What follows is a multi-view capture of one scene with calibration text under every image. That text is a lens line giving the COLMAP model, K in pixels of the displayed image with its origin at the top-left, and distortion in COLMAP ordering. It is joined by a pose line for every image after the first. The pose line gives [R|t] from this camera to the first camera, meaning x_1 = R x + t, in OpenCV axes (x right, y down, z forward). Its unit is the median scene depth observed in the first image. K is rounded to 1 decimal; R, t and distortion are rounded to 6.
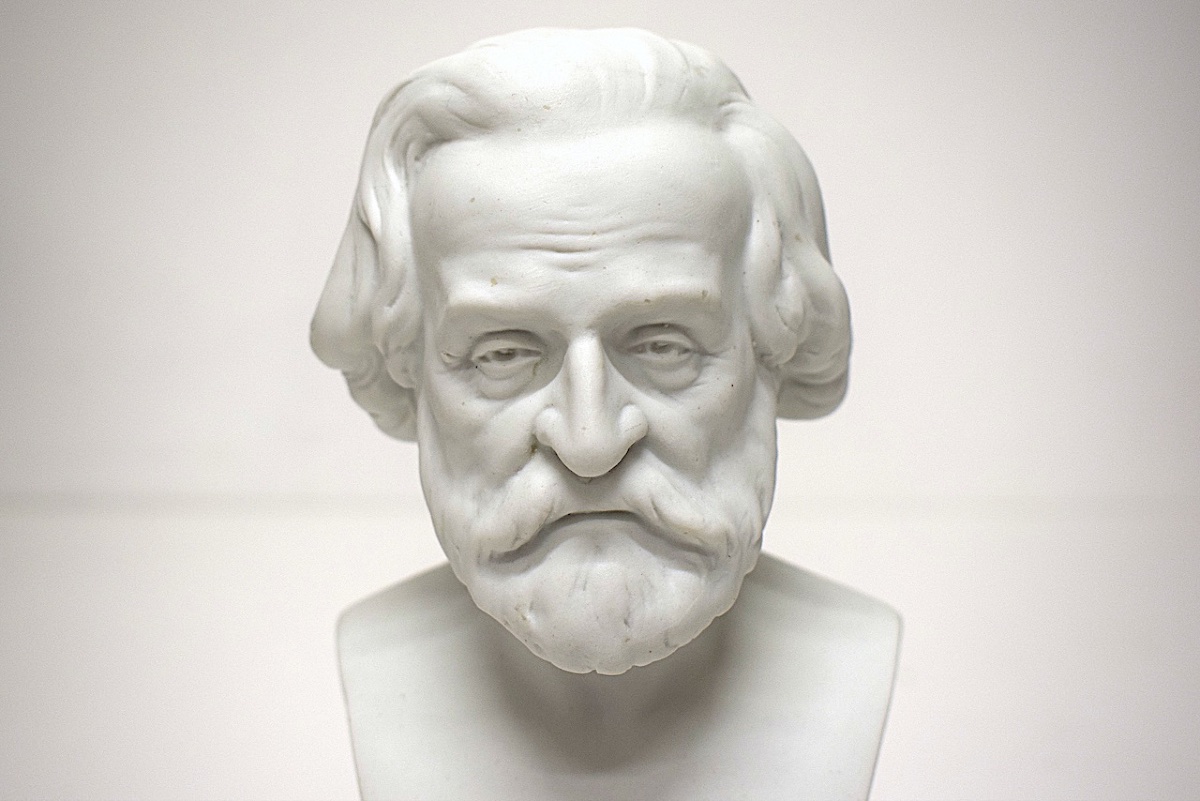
lens RADIAL K [[1590.8, 0, 598.6], [0, 1590.8, 398.6], [0, 0, 1]] dist [0.011084, 0.000000]
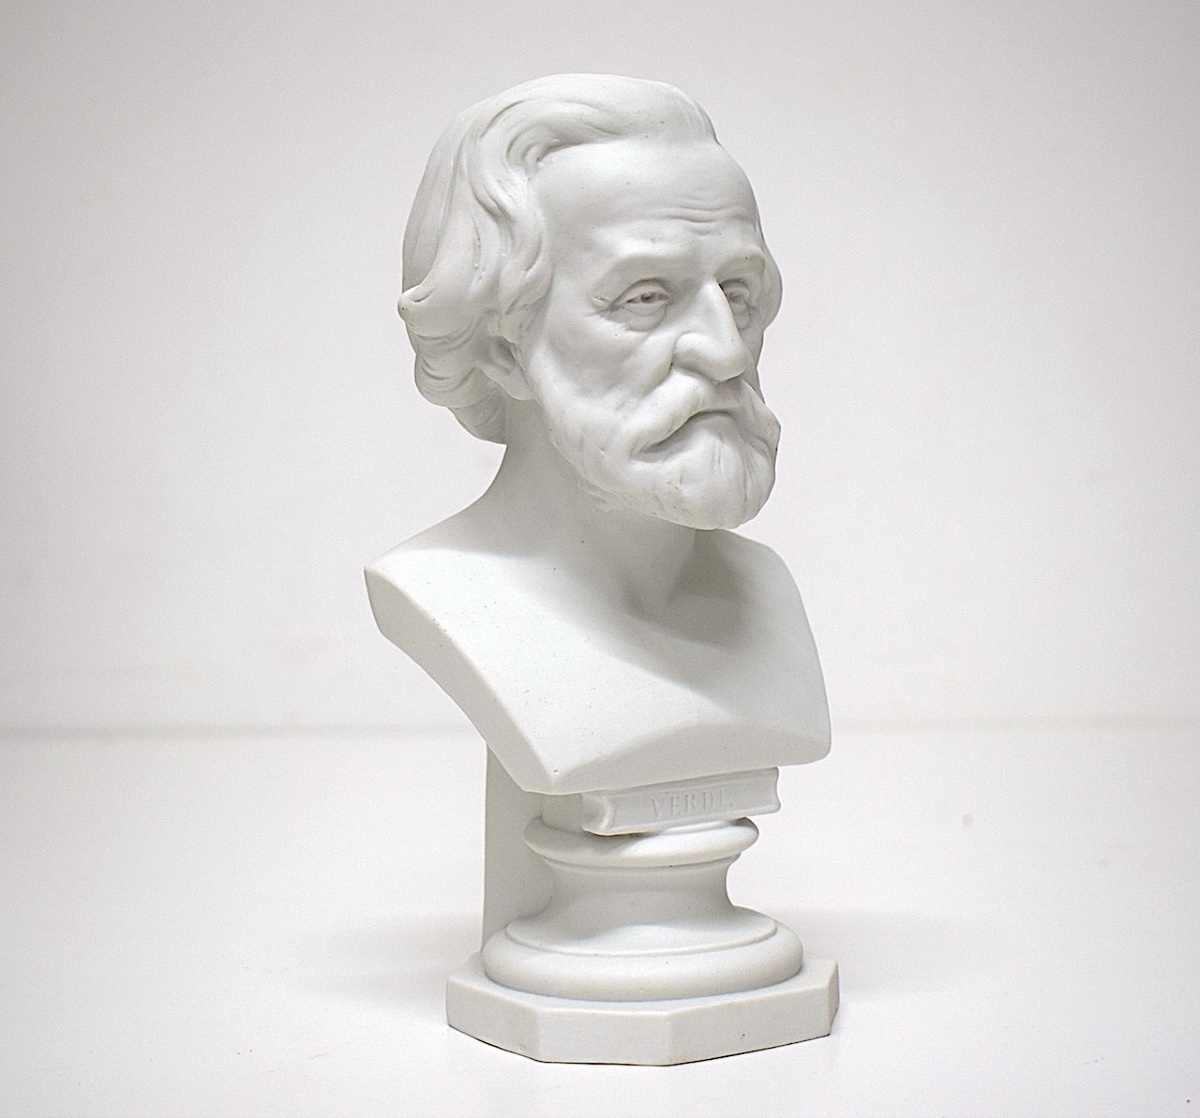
lens RADIAL K [[2290.1, 0, 599.7], [0, 2290.1, 561.2], [0, 0, 1]] dist [0.032859, 0.000000]
pose [[0.805321, -0.027984, 0.592178, -1.250679], [0.093703, 0.992337, -0.080537, 0.347993], [-0.585386, 0.120347, 0.801773, -0.521774]]
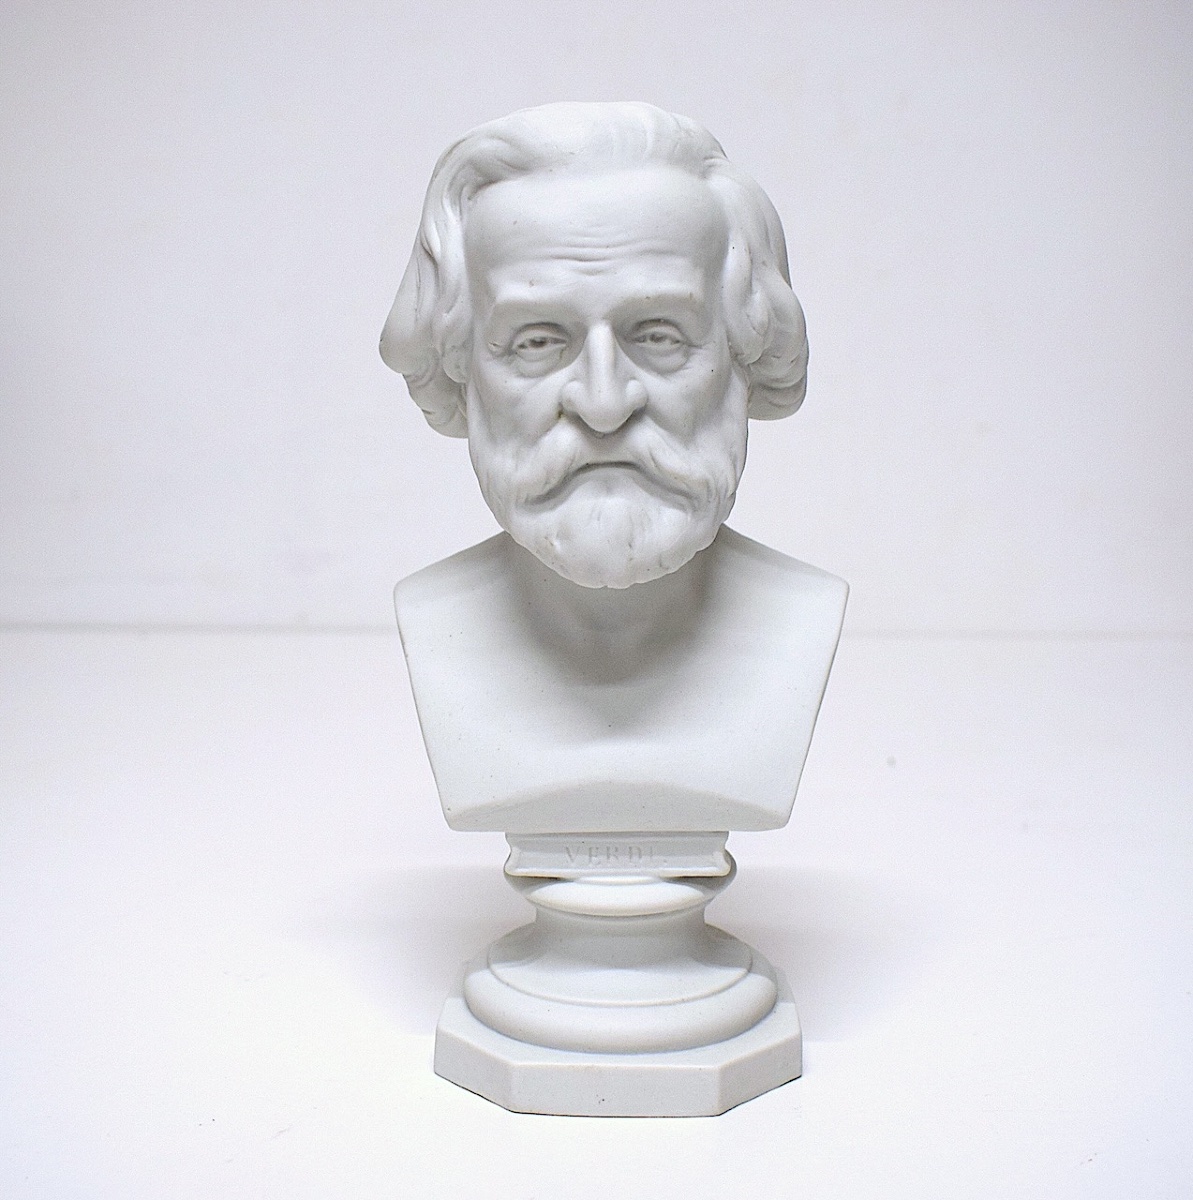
lens RADIAL K [[1667.4, 0, 601.6], [0, 1667.4, 604.9], [0, 0, 1]] dist [-0.040705, 0.000000]
pose [[0.999943, 0.006088, 0.008774, -0.017492], [-0.006167, 0.999940, 0.009030, 0.173631], [-0.008718, -0.009083, 0.999921, -0.368728]]
